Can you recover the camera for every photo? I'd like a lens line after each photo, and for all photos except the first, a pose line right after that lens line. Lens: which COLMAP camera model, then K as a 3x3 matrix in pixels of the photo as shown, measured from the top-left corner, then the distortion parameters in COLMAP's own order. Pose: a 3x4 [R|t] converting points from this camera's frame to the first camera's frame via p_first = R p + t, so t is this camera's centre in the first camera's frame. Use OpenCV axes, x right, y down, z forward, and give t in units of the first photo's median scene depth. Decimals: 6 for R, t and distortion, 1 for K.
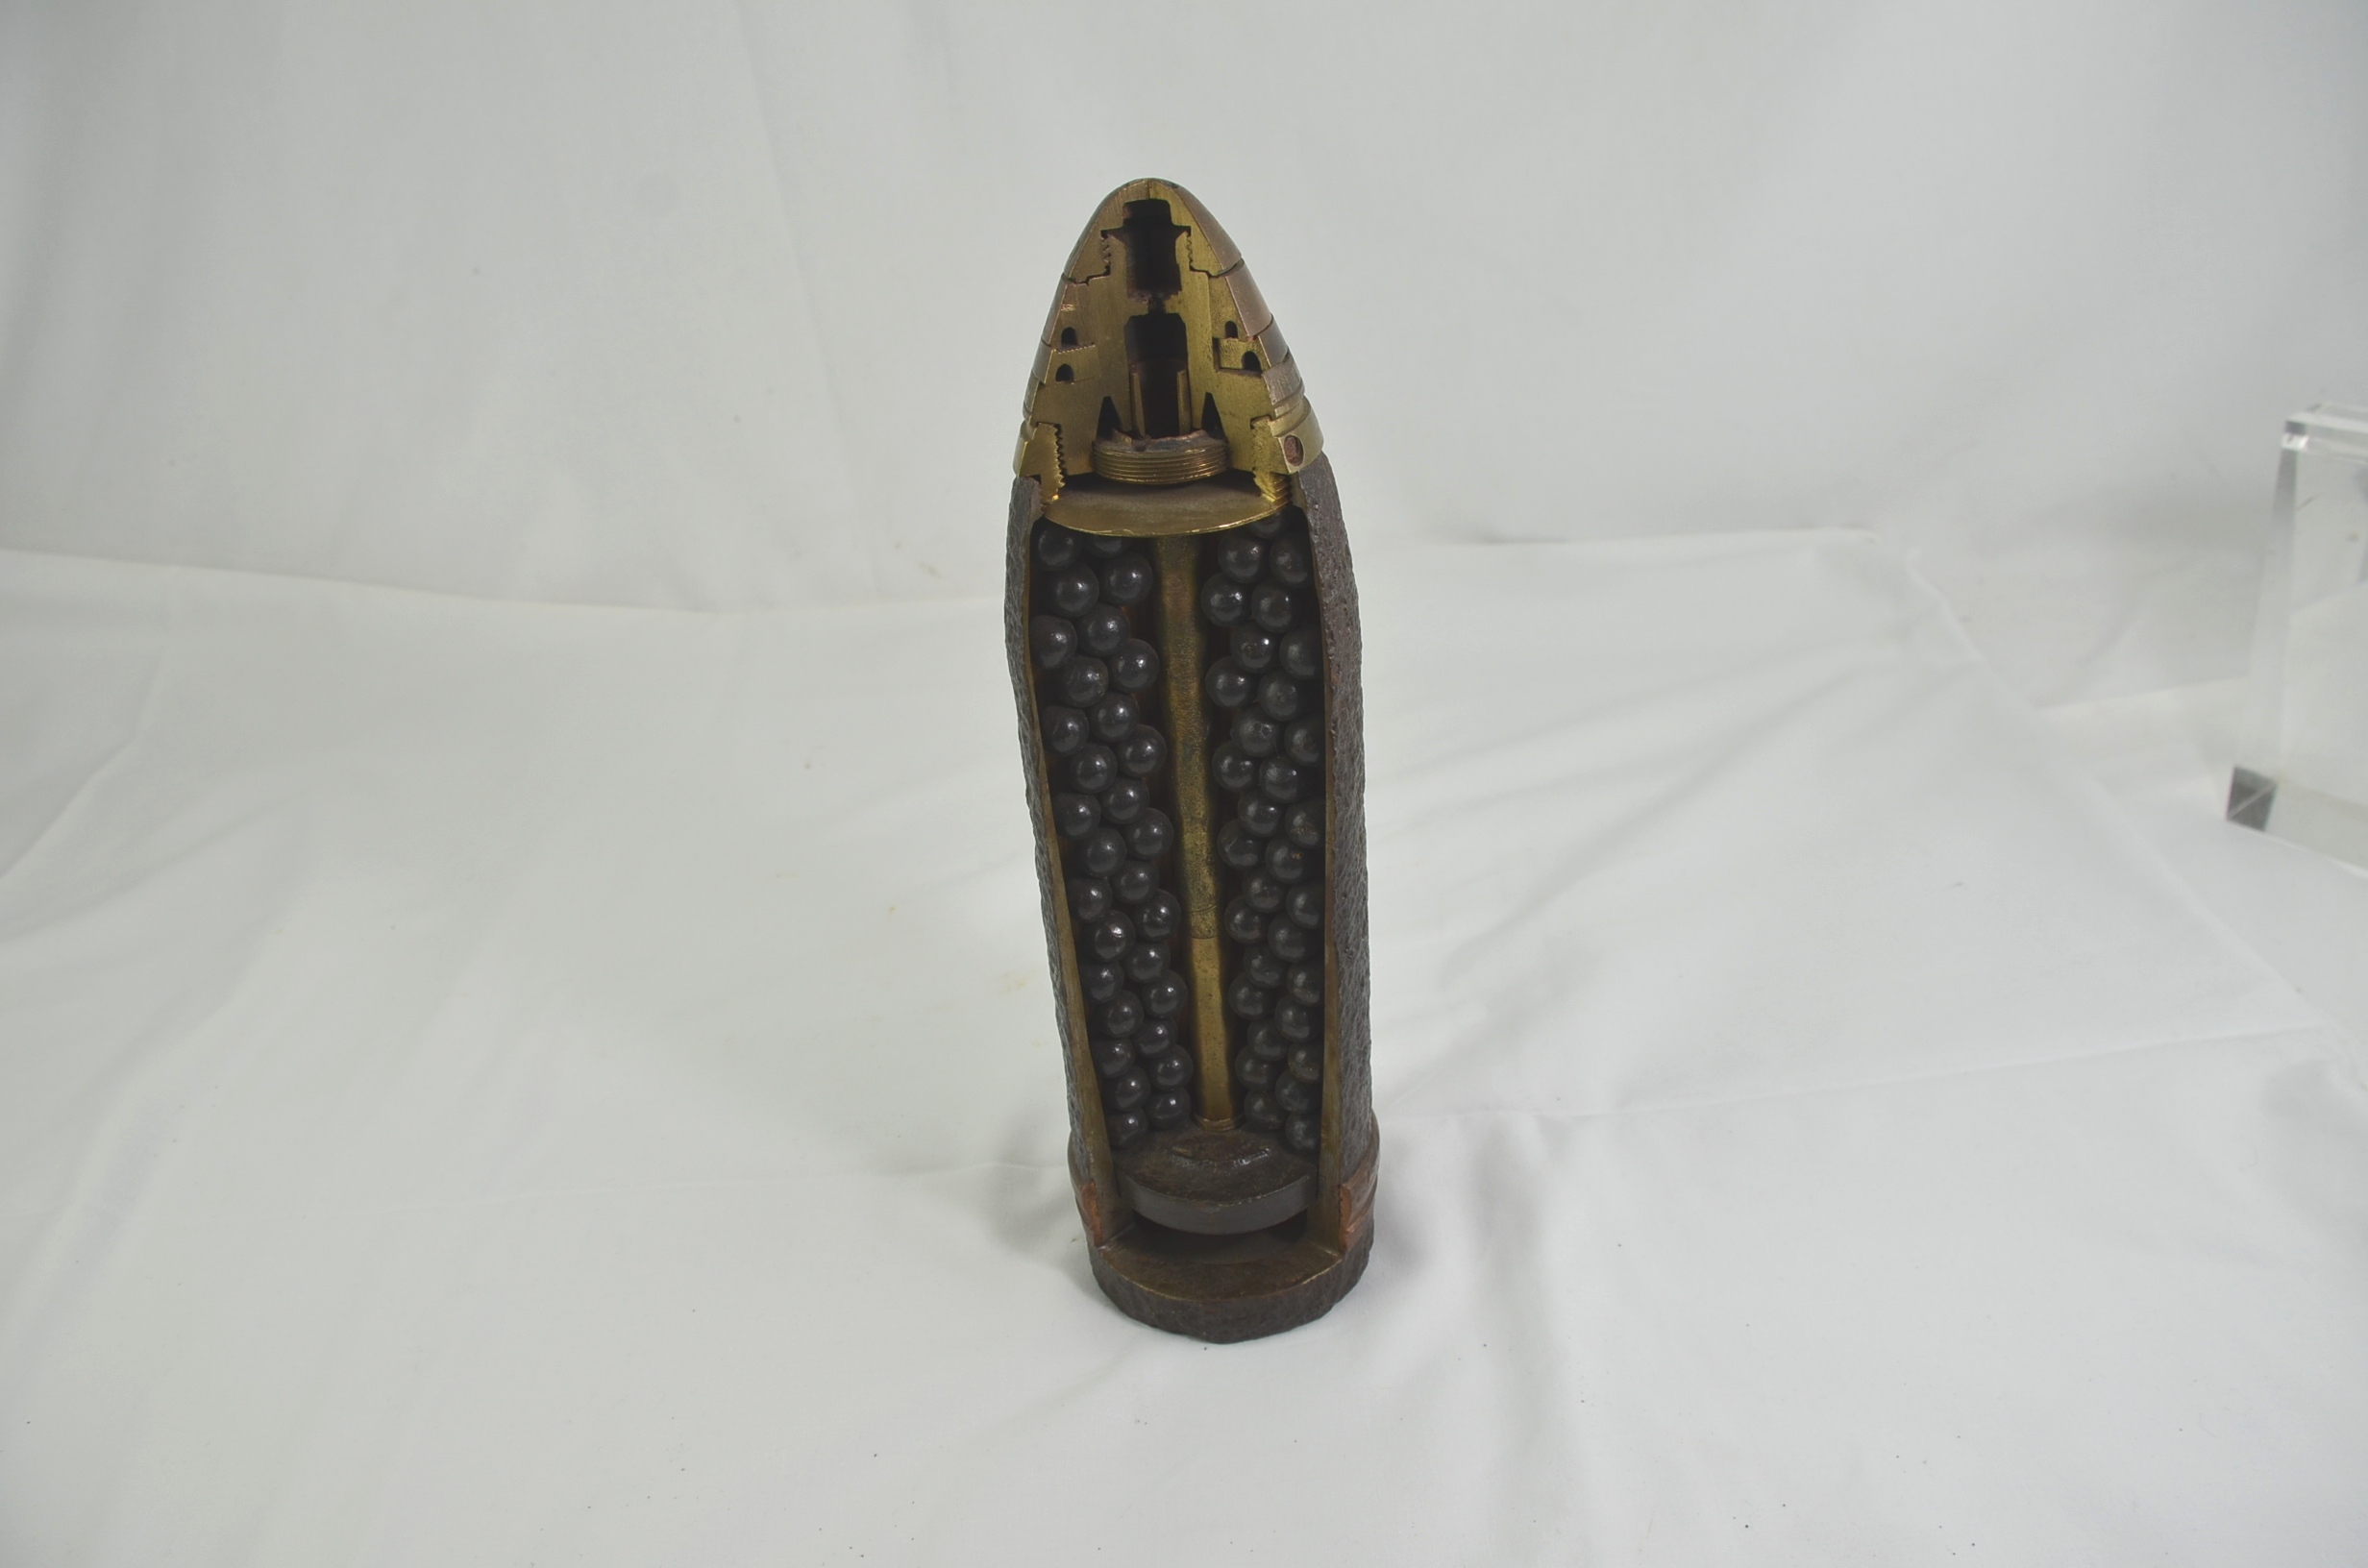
lens RADIAL K [[1789.3, 0, 1184.0], [0, 1789.3, 784.0], [0, 0, 1]] dist [-0.166400, 0.107808]
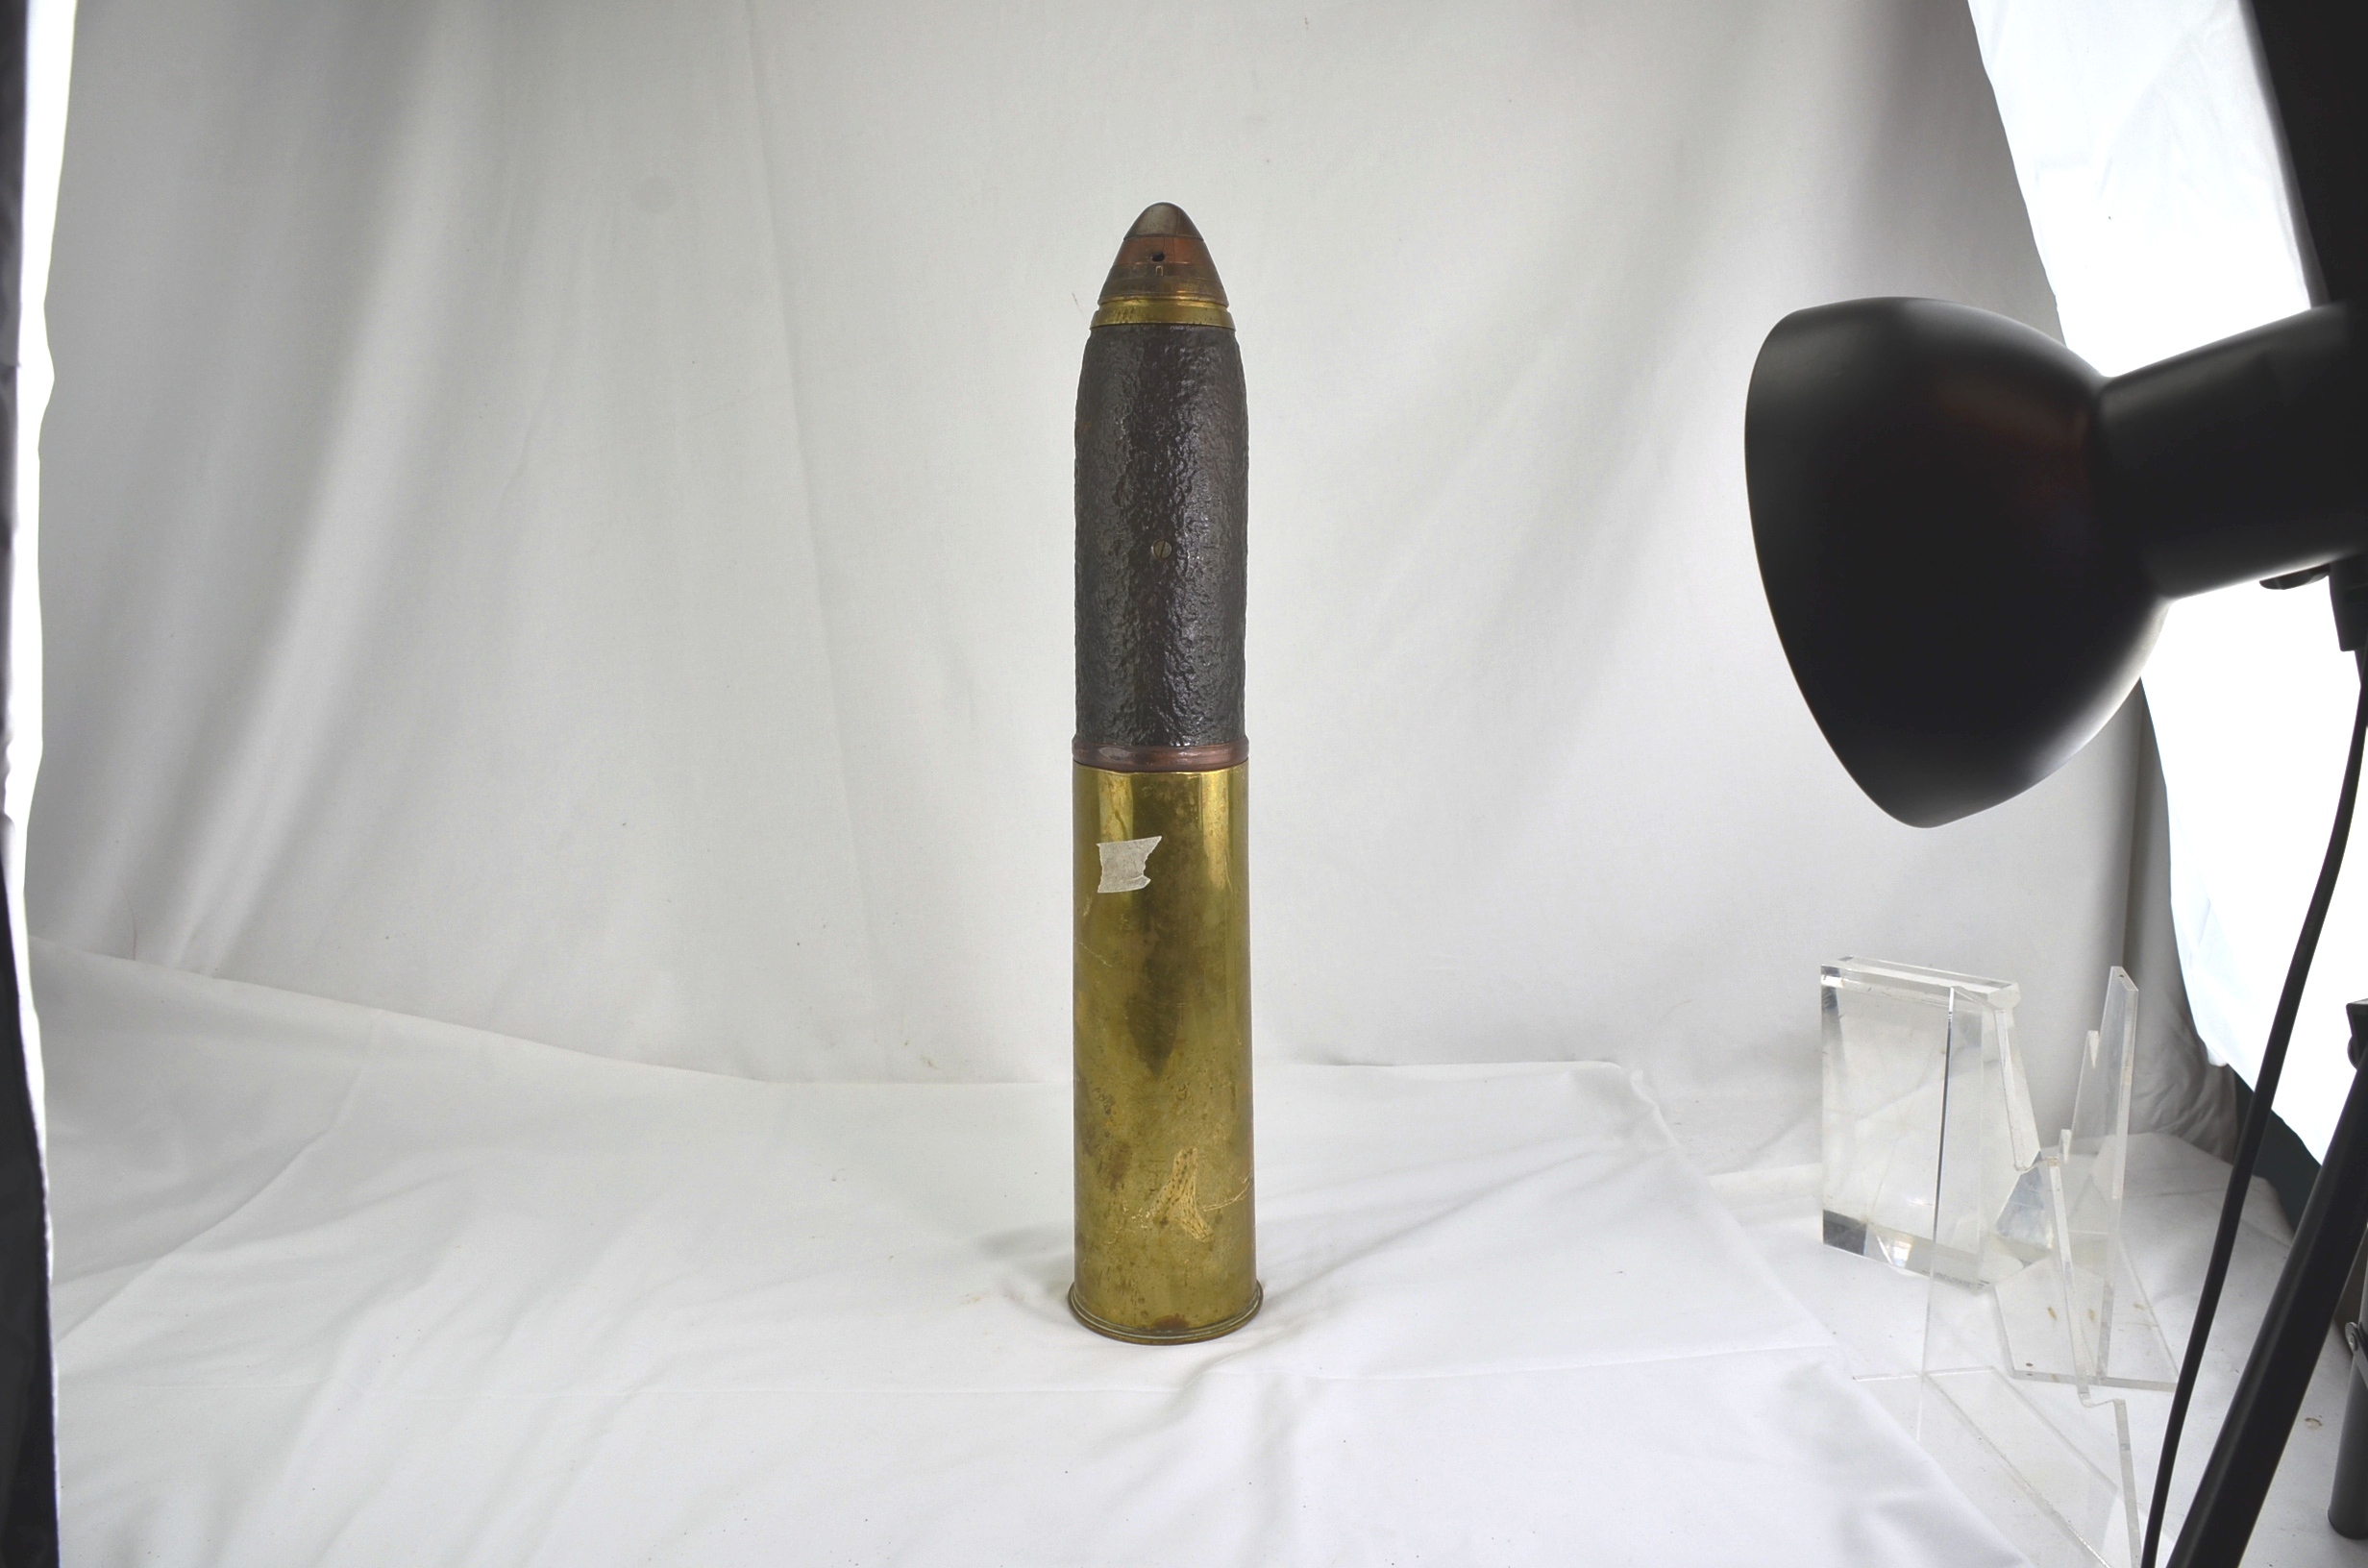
lens RADIAL K [[1782.2, 0, 1184.0], [0, 1782.2, 784.0], [0, 0, 1]] dist [-0.163676, 0.097724]
pose [[0.998398, 0.056085, 0.007429, 0.035996], [-0.050223, 0.939076, -0.340020, 0.151707], [-0.026046, 0.339102, 0.940389, -0.409877]]
